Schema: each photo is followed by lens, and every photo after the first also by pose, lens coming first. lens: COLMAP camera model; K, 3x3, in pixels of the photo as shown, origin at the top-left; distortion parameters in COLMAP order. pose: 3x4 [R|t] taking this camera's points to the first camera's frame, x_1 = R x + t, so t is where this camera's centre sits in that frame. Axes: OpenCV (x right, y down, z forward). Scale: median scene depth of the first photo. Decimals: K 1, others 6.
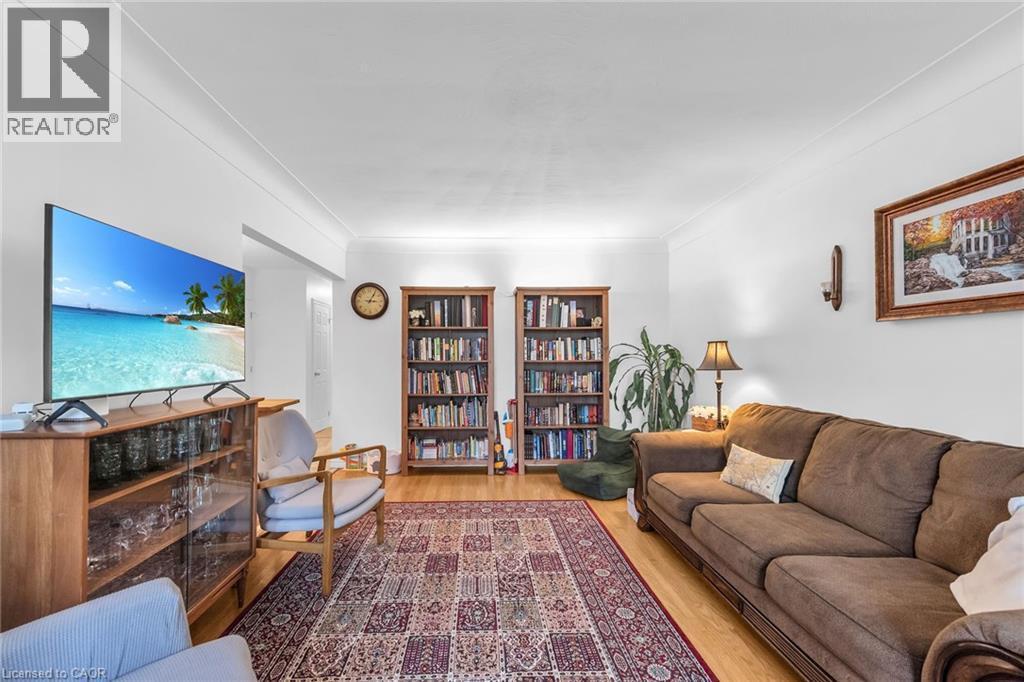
lens RADIAL K [[407.8, 0, 478.4], [0, 407.8, 354.3], [0, 0, 1]] dist [-0.000255, -0.000460]
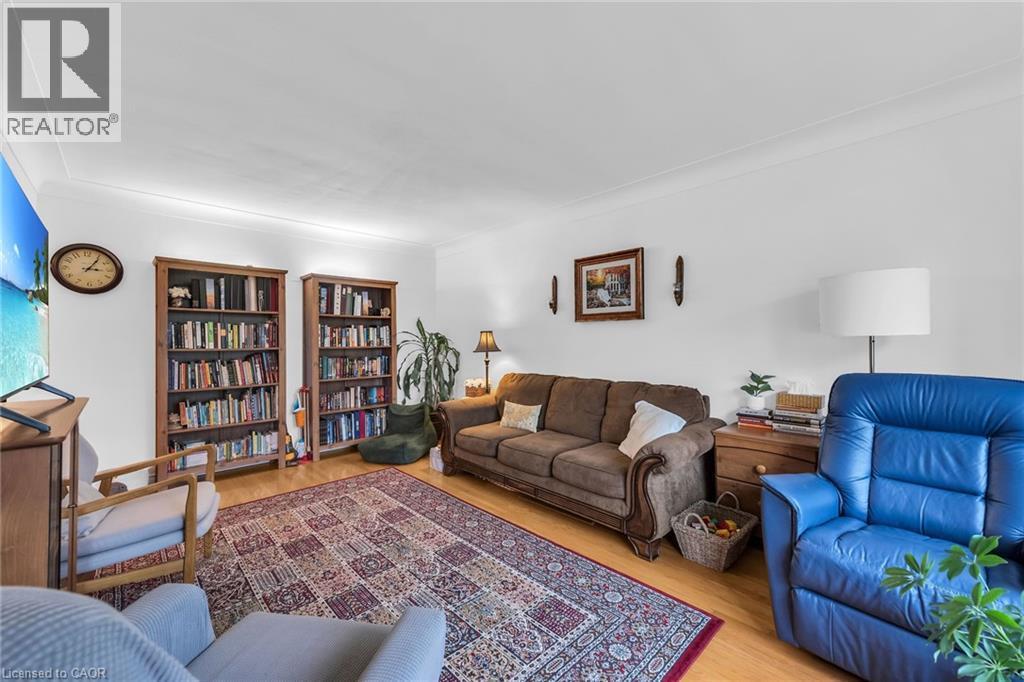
lens RADIAL K [[404.6, 0, 512.0], [0, 404.6, 341.0], [0, 0, 1]] dist [0.000375, -0.000183]
pose [[0.727121, -0.003098, 0.686502, -0.226590], [0.003204, 0.999994, 0.001119, 0.000265], [-0.686502, 0.001386, 0.727127, -0.052791]]
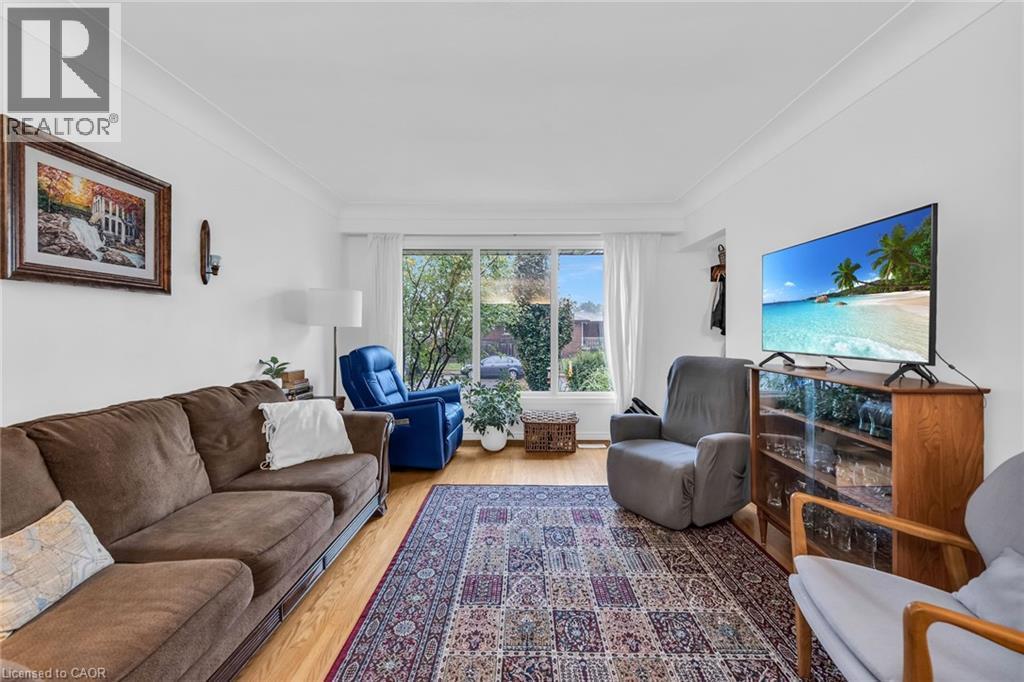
lens RADIAL K [[416.9, 0, 509.0], [0, 416.9, 325.0], [0, 0, 1]] dist [0.000402, 0.000010]
pose [[-0.999666, -0.001987, 0.025770, 0.053736], [-0.002125, 0.999983, -0.005356, -0.000451], [-0.025759, -0.005409, -0.999654, 0.852044]]
